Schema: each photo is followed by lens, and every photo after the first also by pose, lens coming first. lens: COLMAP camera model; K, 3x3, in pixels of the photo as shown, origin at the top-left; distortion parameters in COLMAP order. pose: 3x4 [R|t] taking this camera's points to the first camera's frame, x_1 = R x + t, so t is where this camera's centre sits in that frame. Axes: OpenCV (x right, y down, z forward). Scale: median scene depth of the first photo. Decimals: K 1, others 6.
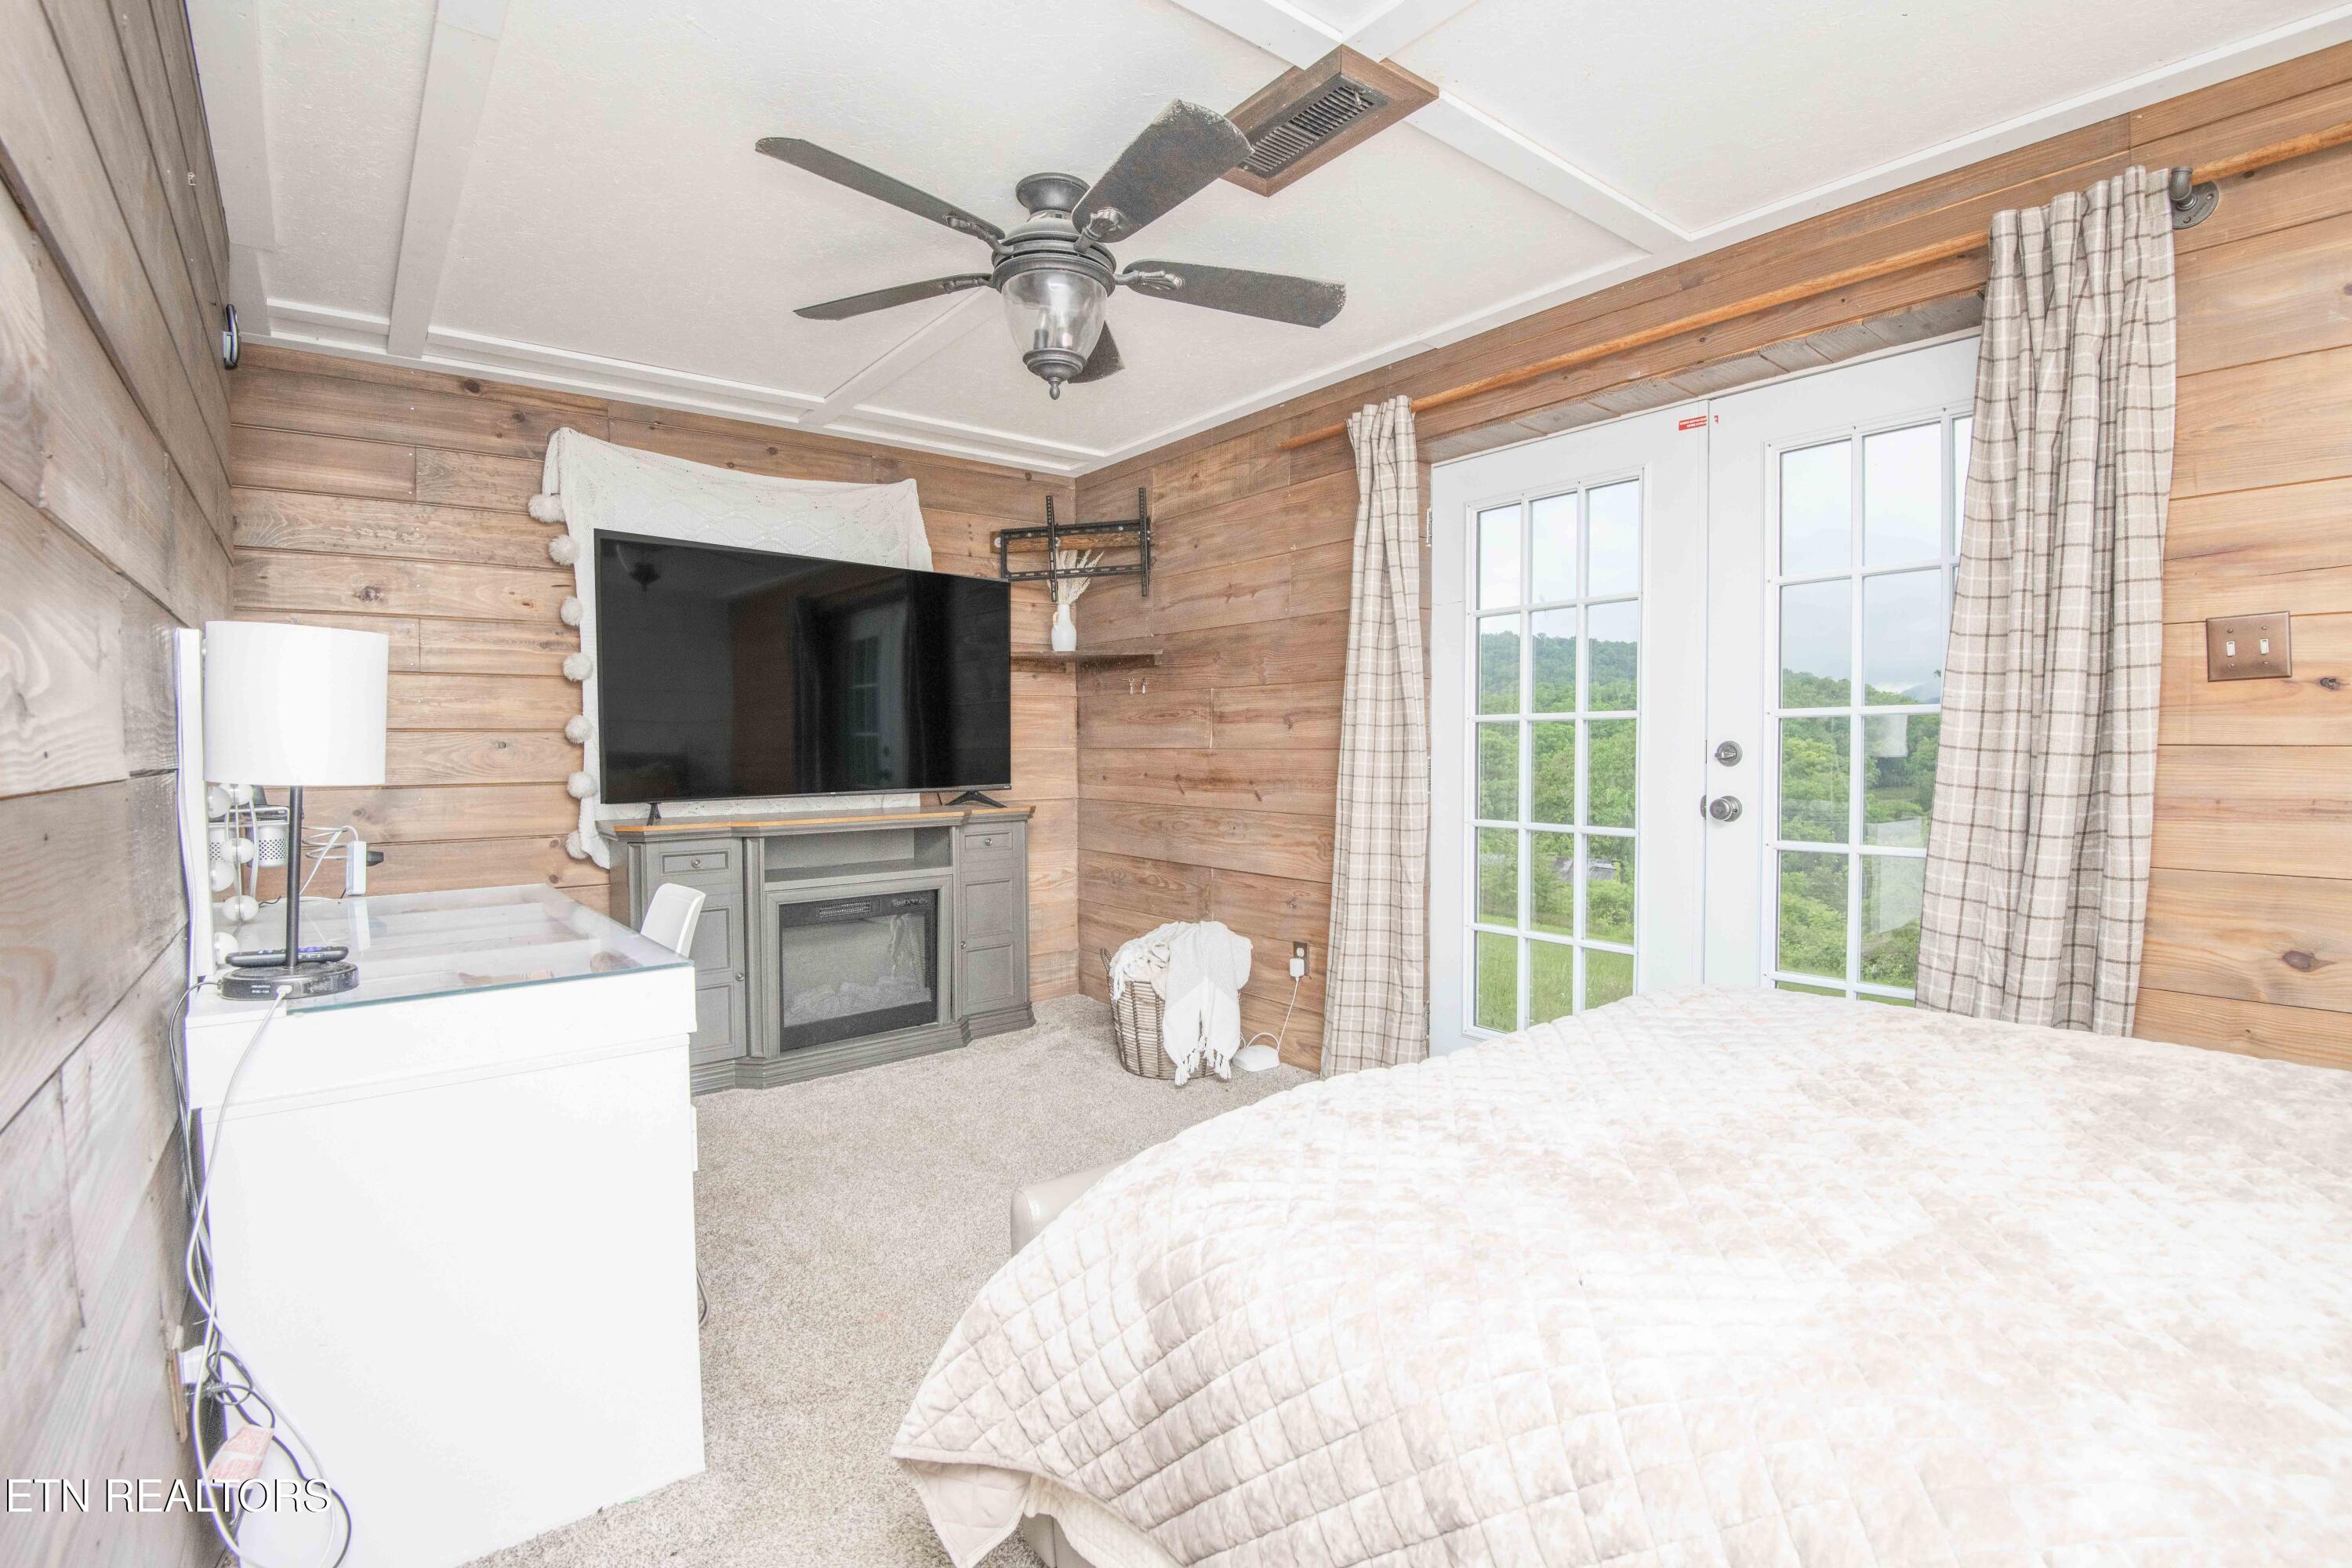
lens RADIAL K [[1085.7, 0, 1185.3], [0, 1085.7, 785.0], [0, 0, 1]] dist [-0.017975, -0.015654]
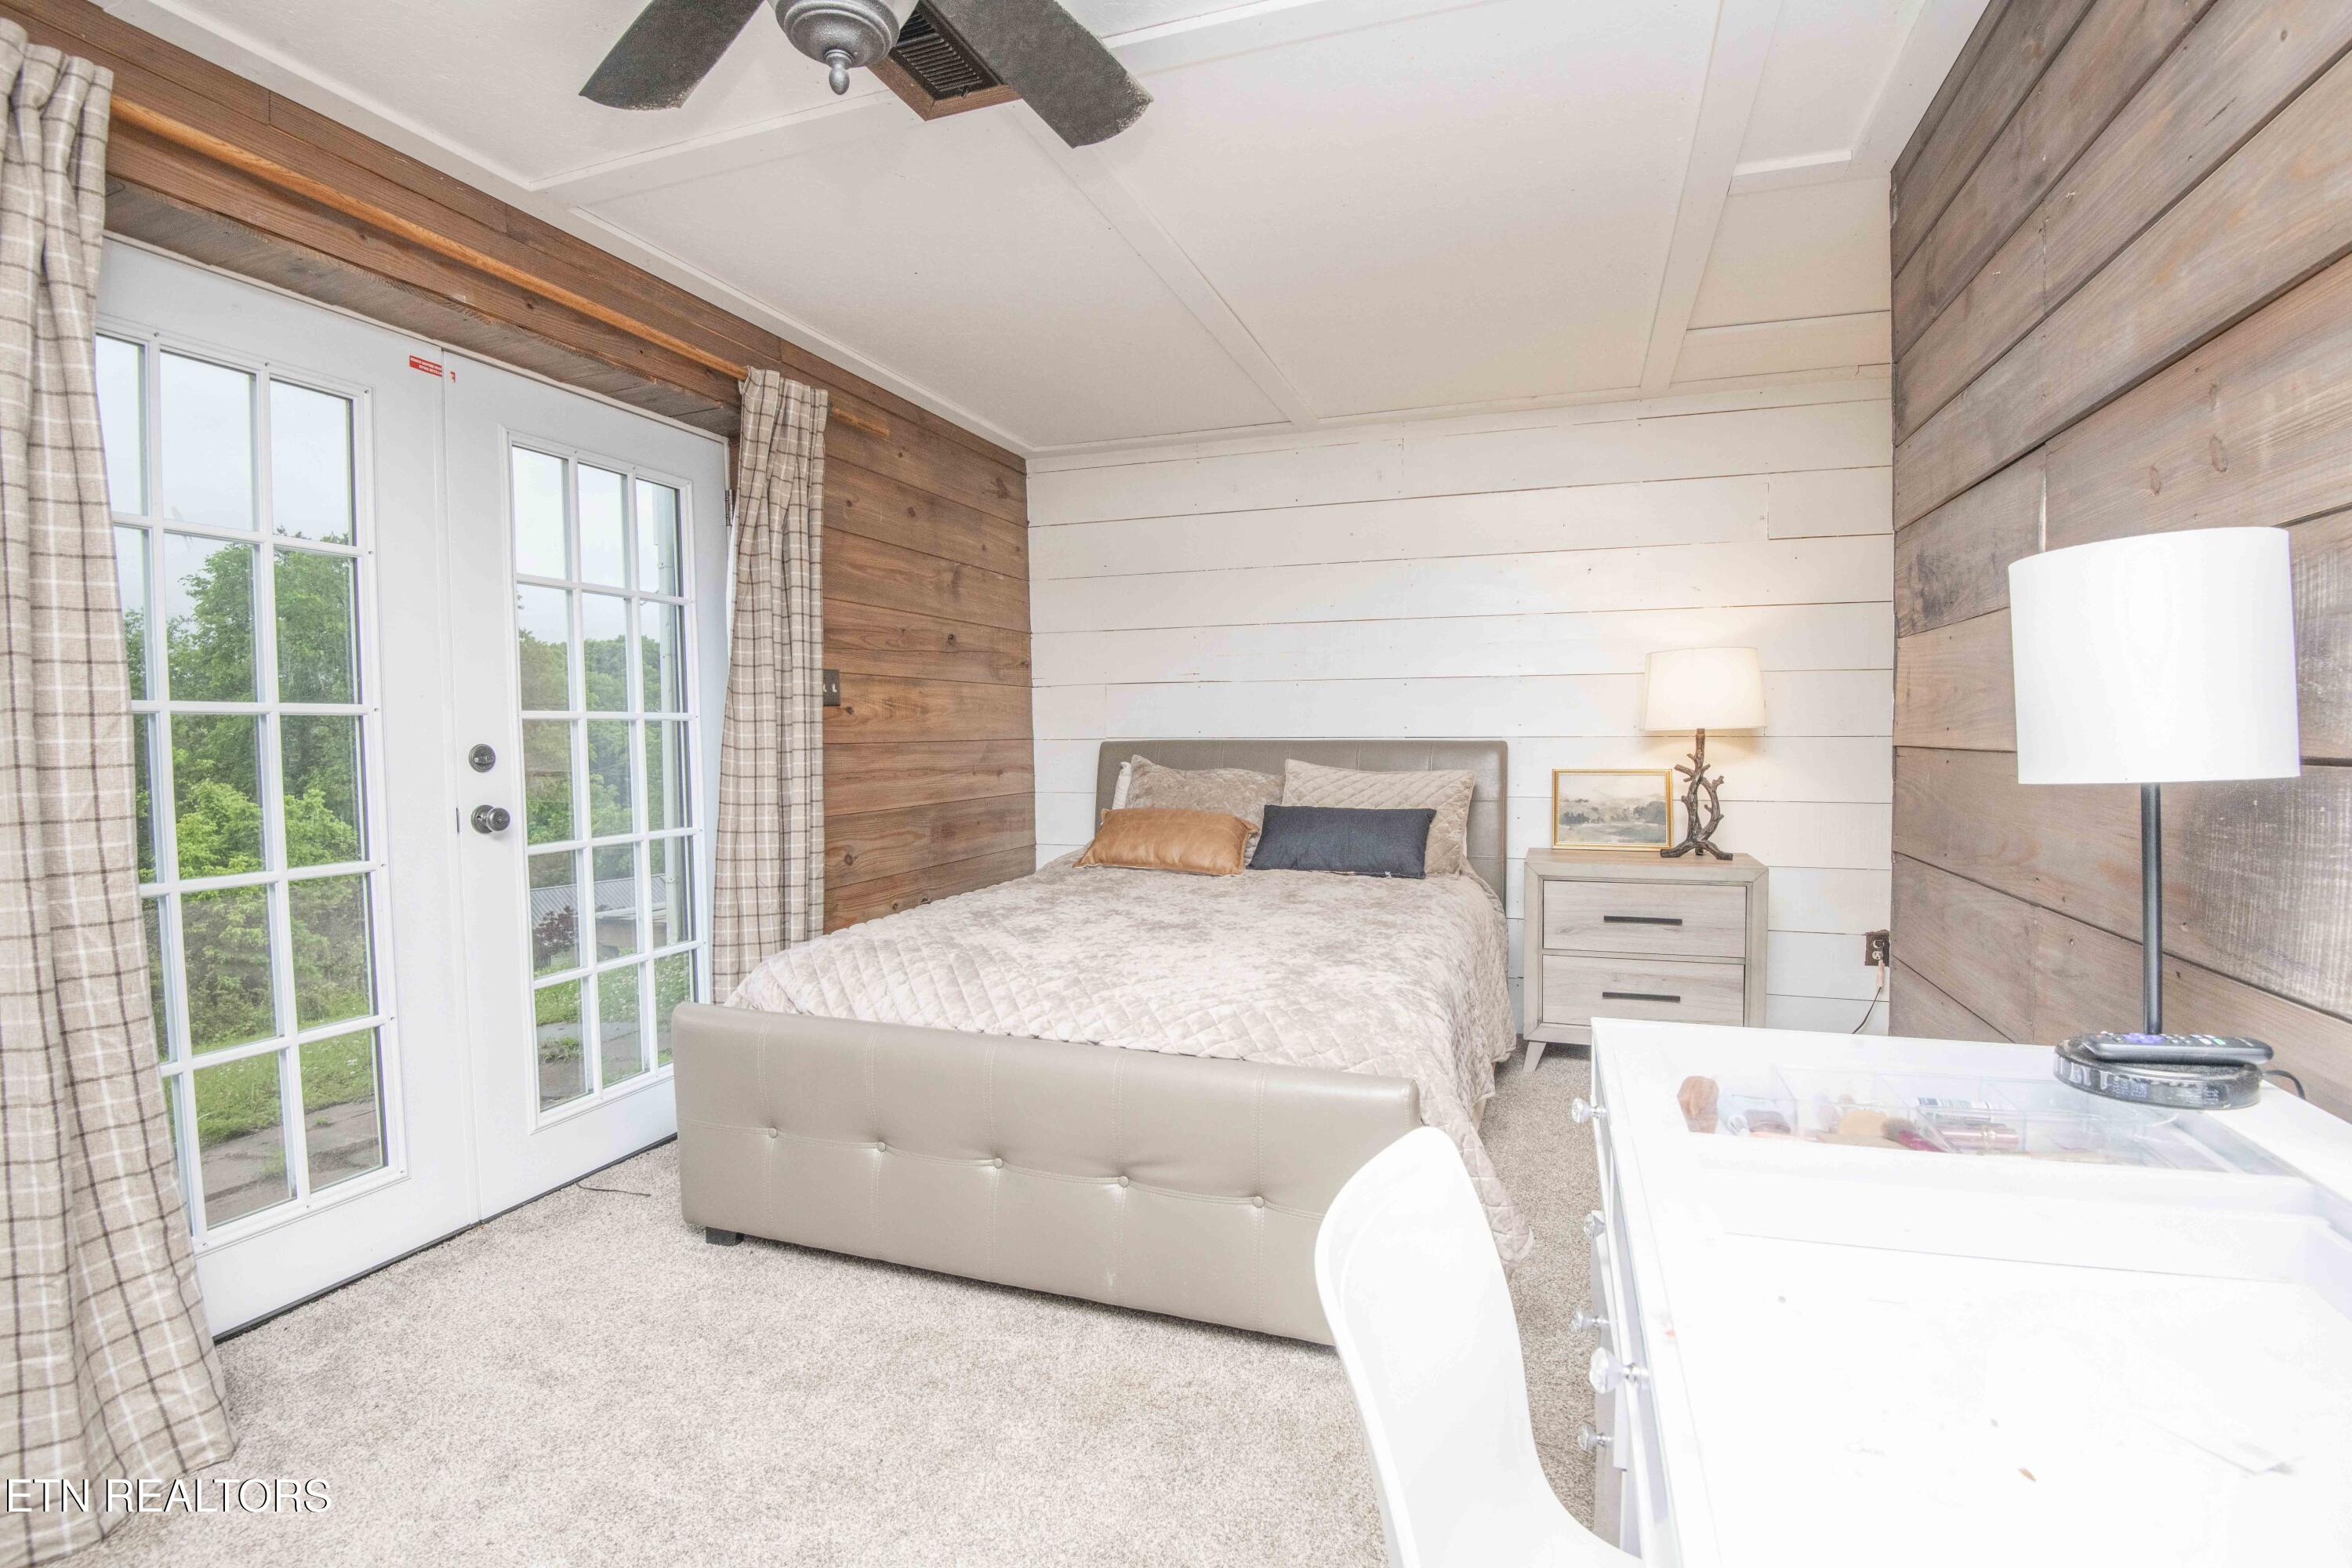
lens RADIAL K [[1085.7, 0, 1177.3], [0, 1085.7, 784.8], [0, 0, 1]] dist [-0.017975, -0.015654]
pose [[-0.536055, -0.027489, 0.843735, -0.421790], [0.043835, 0.997215, 0.060339, -0.026445], [-0.843044, 0.069330, -0.533357, 0.740215]]
